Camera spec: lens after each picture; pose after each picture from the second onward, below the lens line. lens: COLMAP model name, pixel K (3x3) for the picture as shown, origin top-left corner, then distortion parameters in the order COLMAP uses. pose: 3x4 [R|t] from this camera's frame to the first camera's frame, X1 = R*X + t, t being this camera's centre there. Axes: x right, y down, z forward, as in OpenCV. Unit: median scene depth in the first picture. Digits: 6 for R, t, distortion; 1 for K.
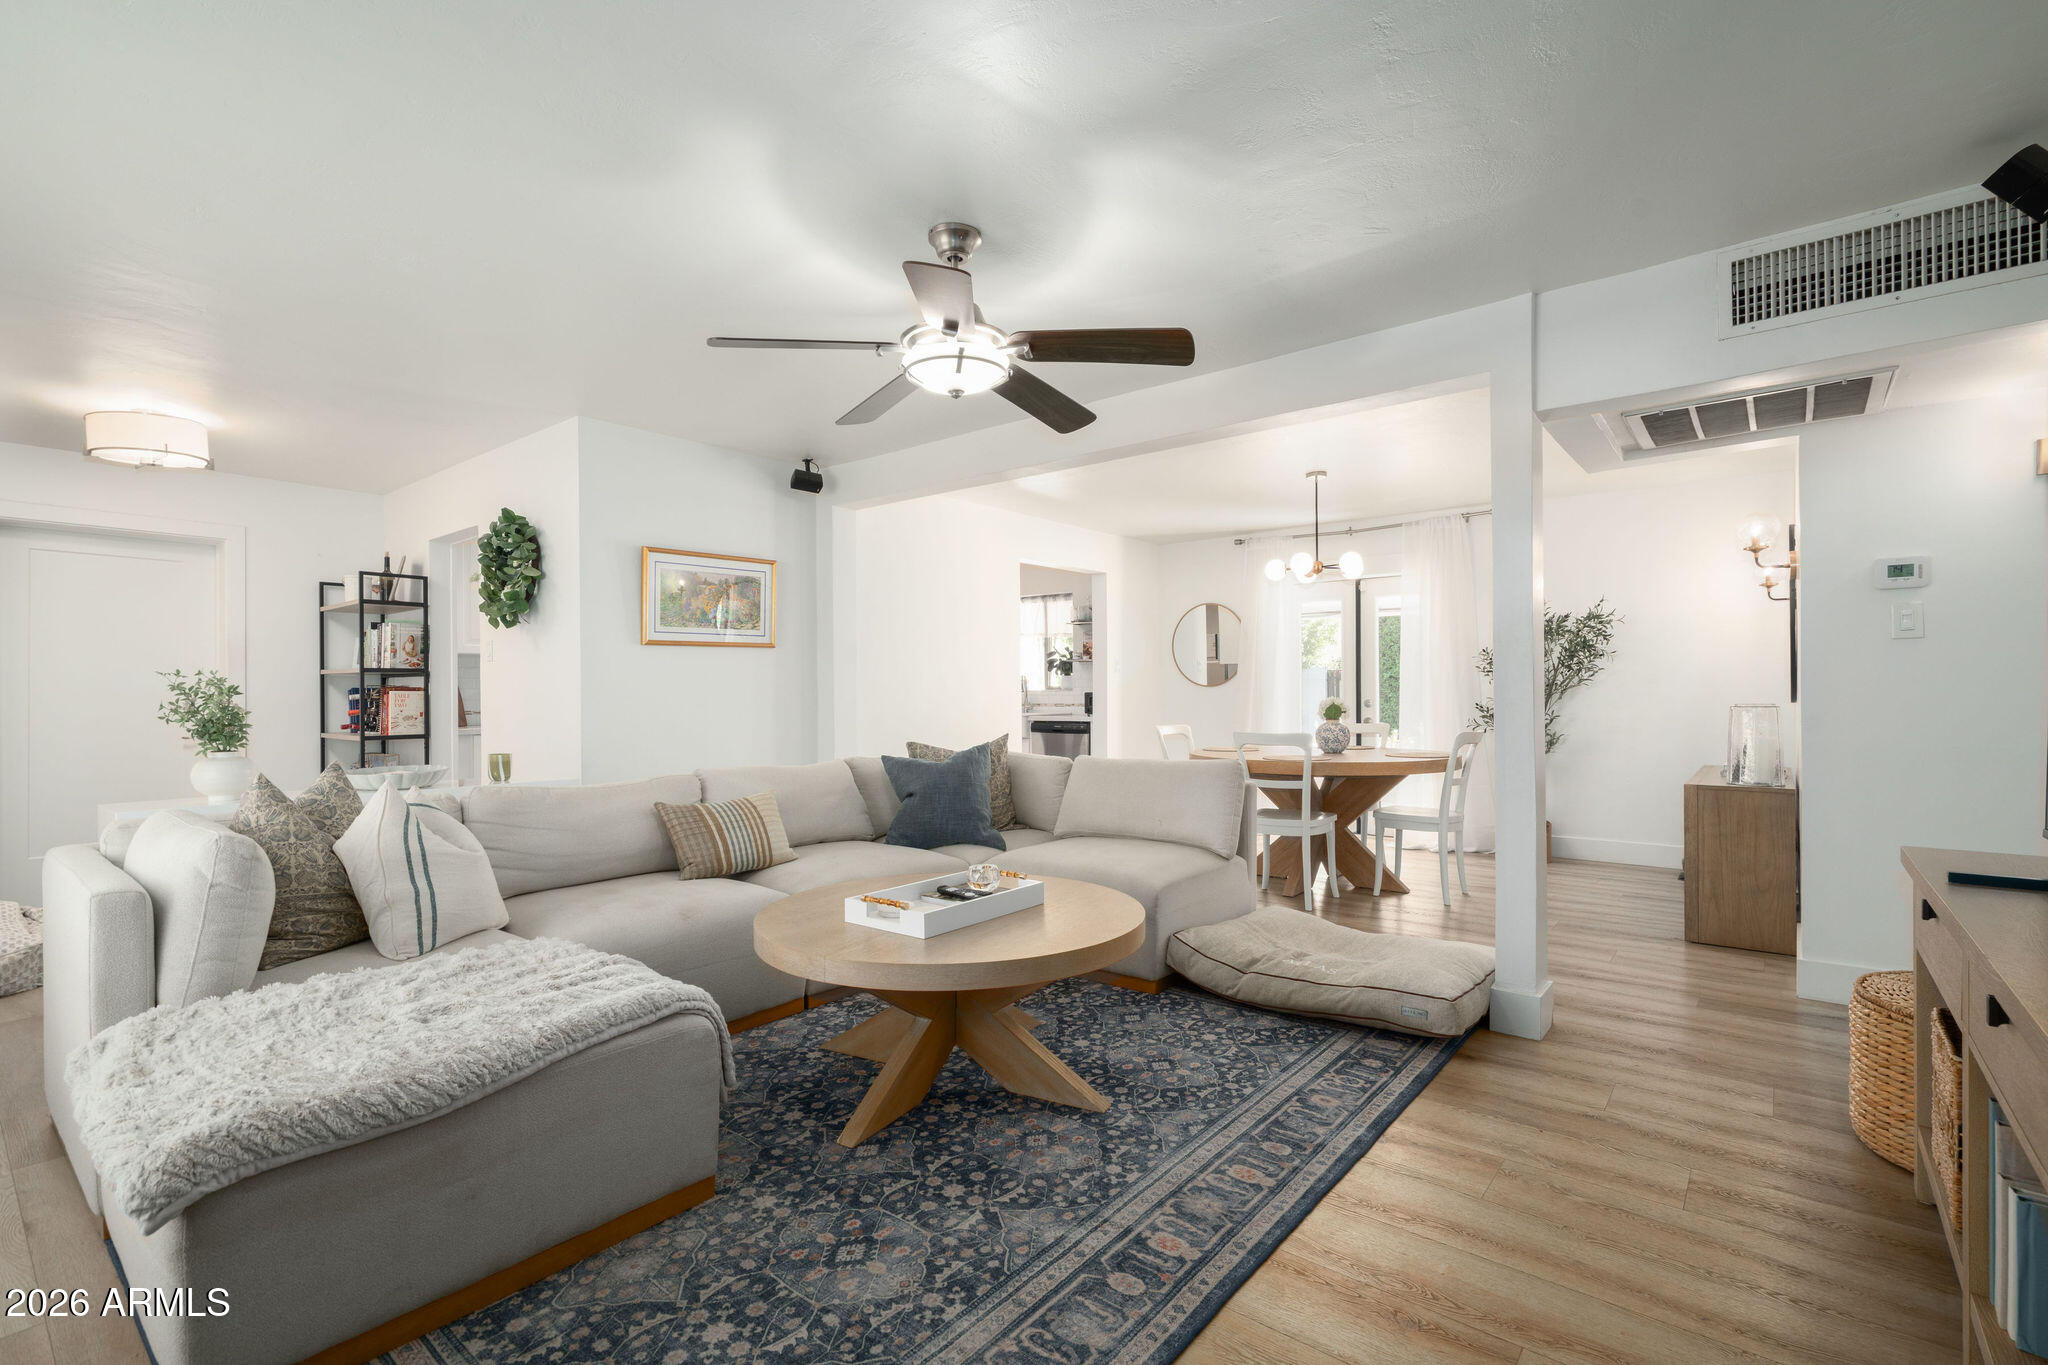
lens RADIAL K [[930.5, 0, 1012.5], [0, 930.5, 696.8], [0, 0, 1]] dist [-0.003391, 0.000041]
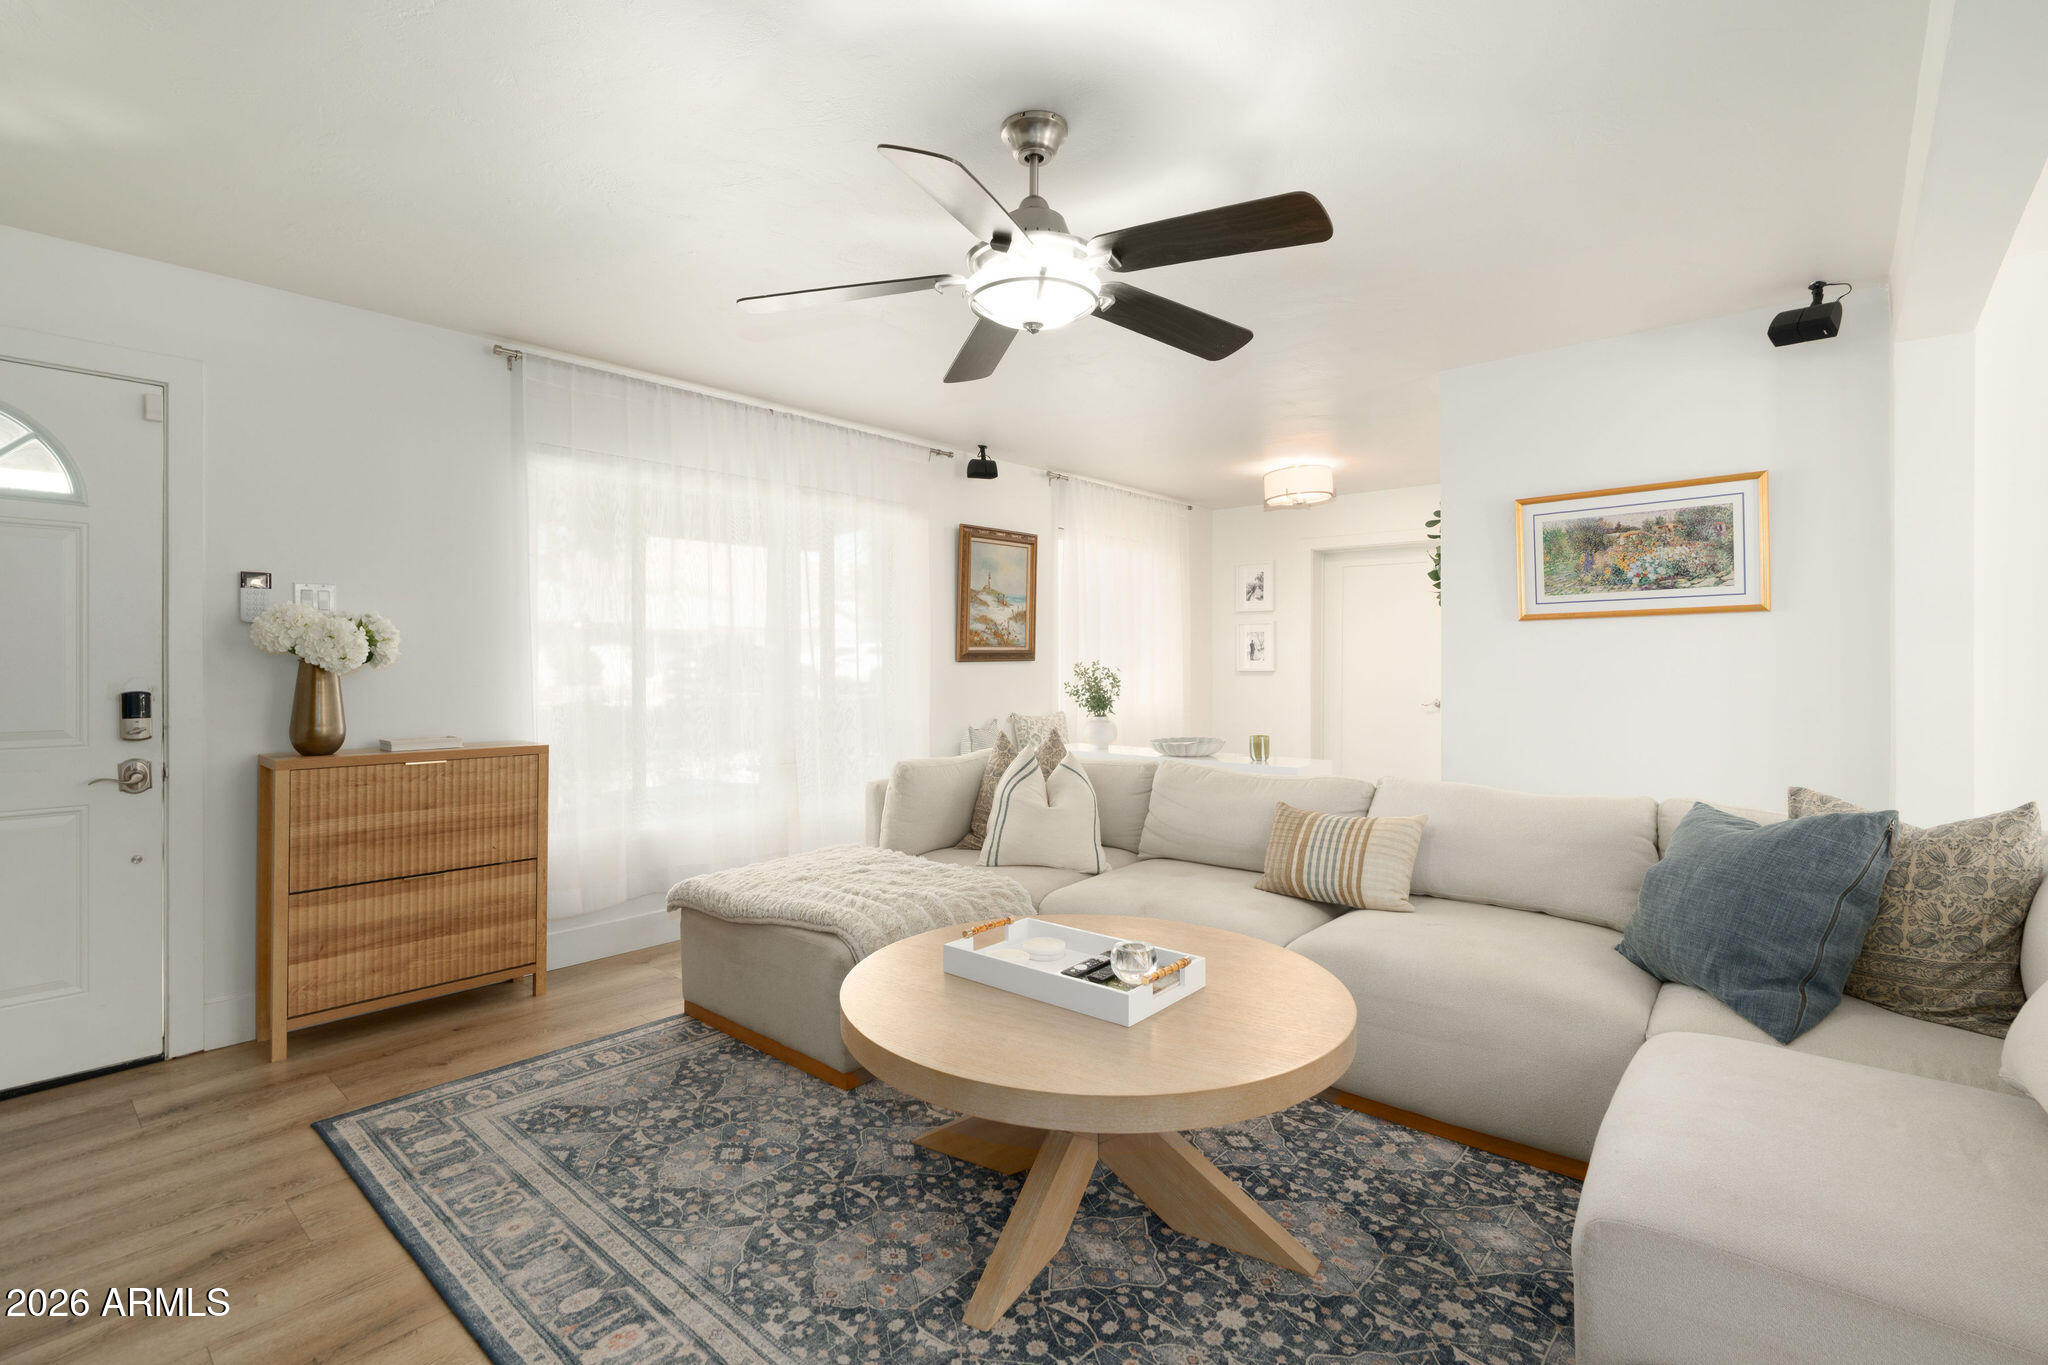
lens RADIAL K [[931.6, 0, 1008.5], [0, 931.6, 661.2], [0, 0, 1]] dist [-0.002854, 0.000195]
pose [[-0.030878, 0.007498, -0.999495, 0.743906], [-0.001541, 0.999970, 0.007549, -0.045481], [0.999522, 0.001774, -0.030865, 1.002549]]
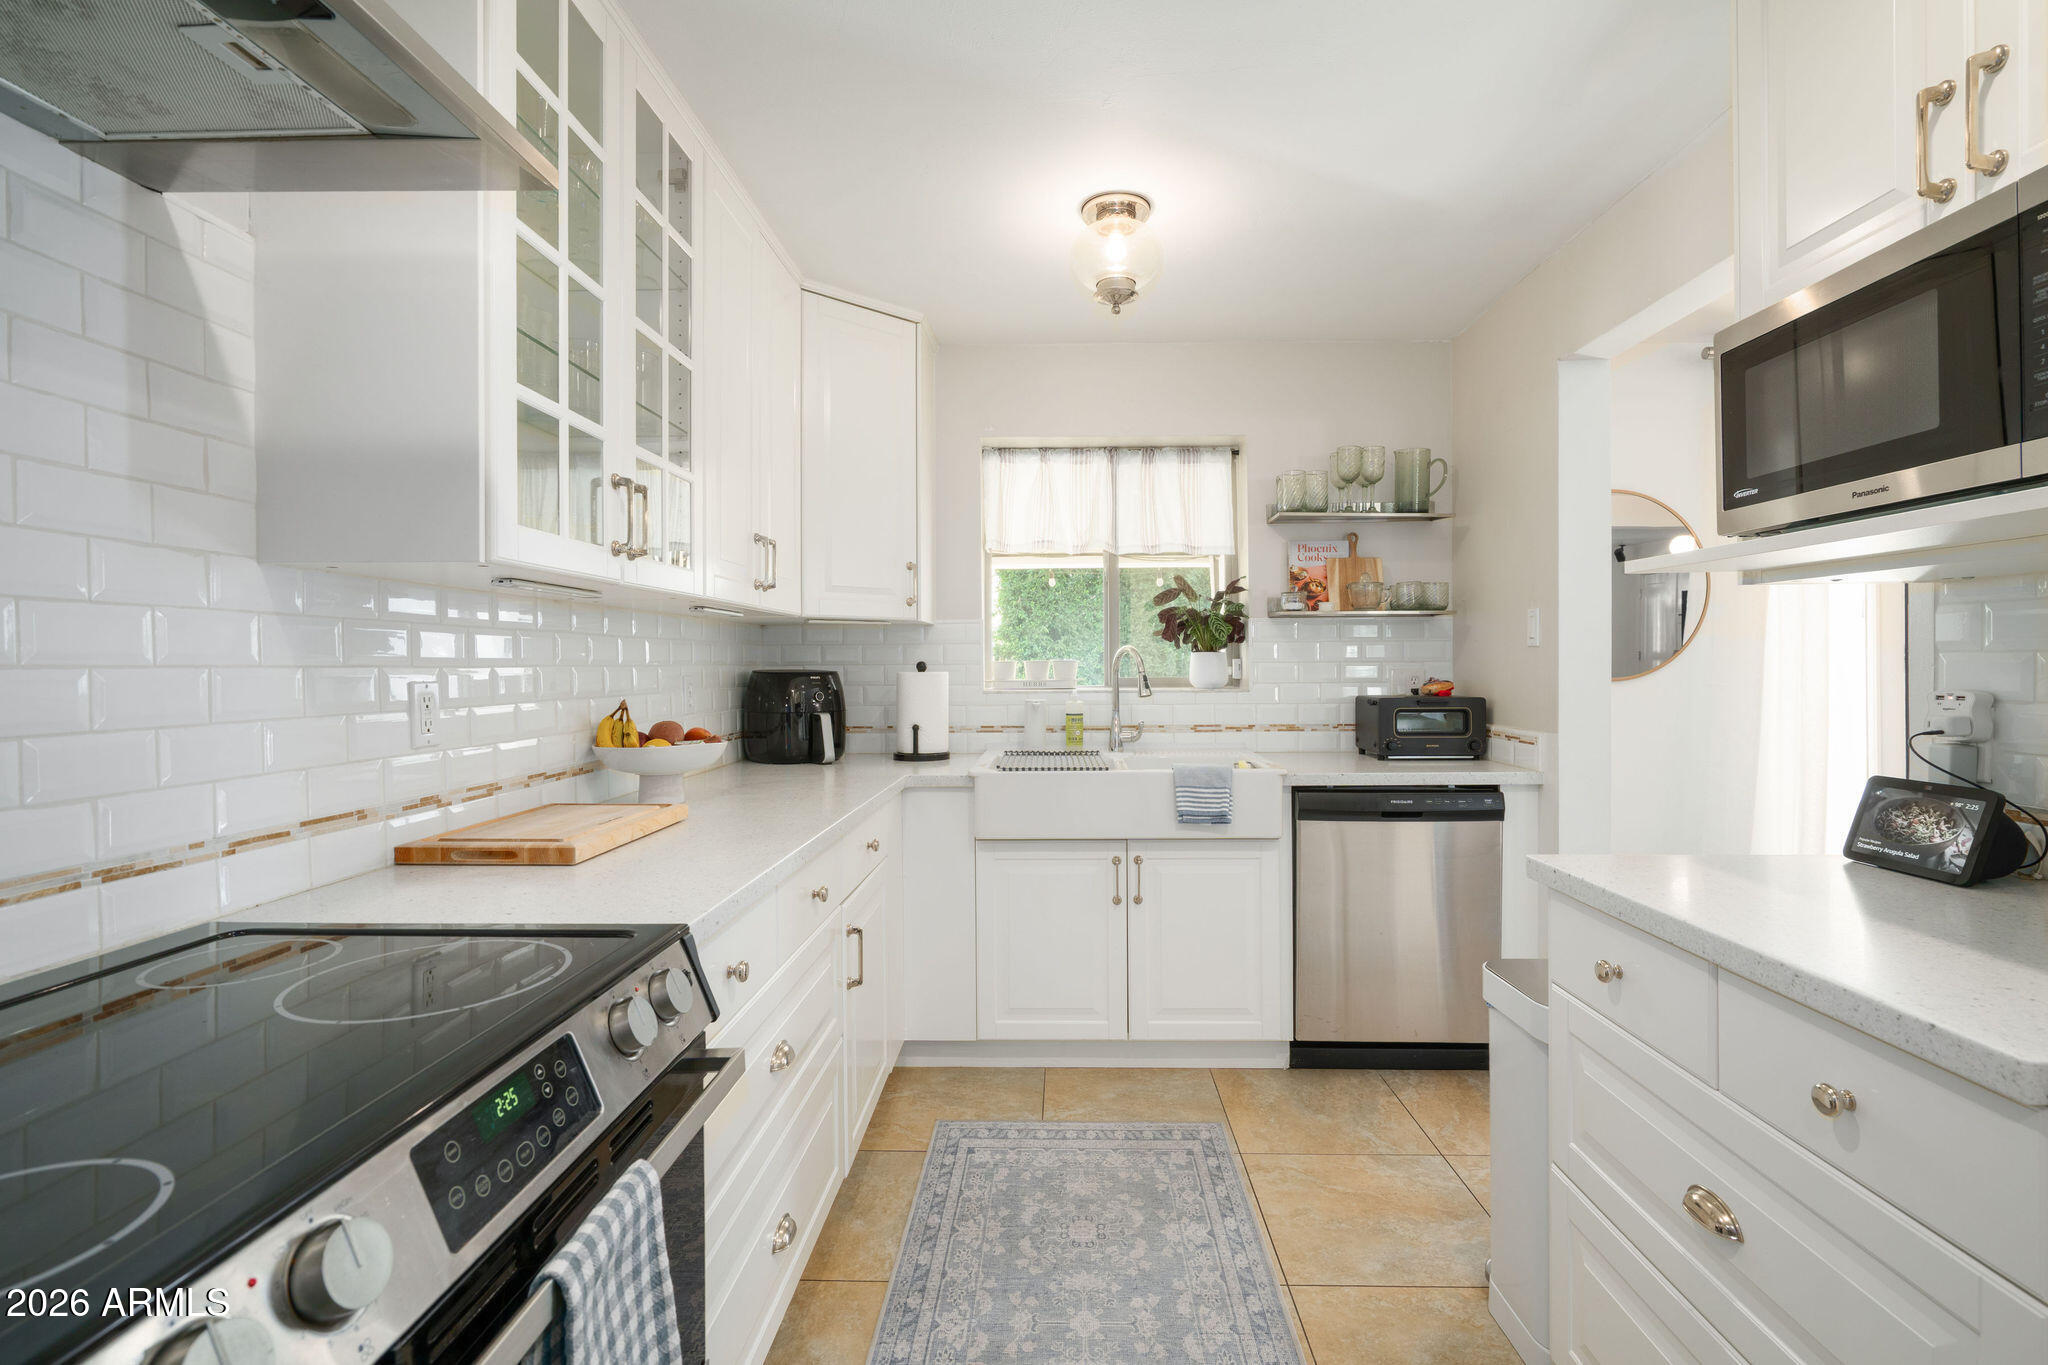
lens RADIAL K [[929.6, 0, 1045.0], [0, 929.6, 671.6], [0, 0, 1]] dist [-0.003992, -0.000061]
pose [[0.782683, -0.004380, 0.622405, -0.812941], [0.003080, 0.999990, 0.003164, -0.053493], [-0.622413, -0.000559, 0.782689, 2.496383]]
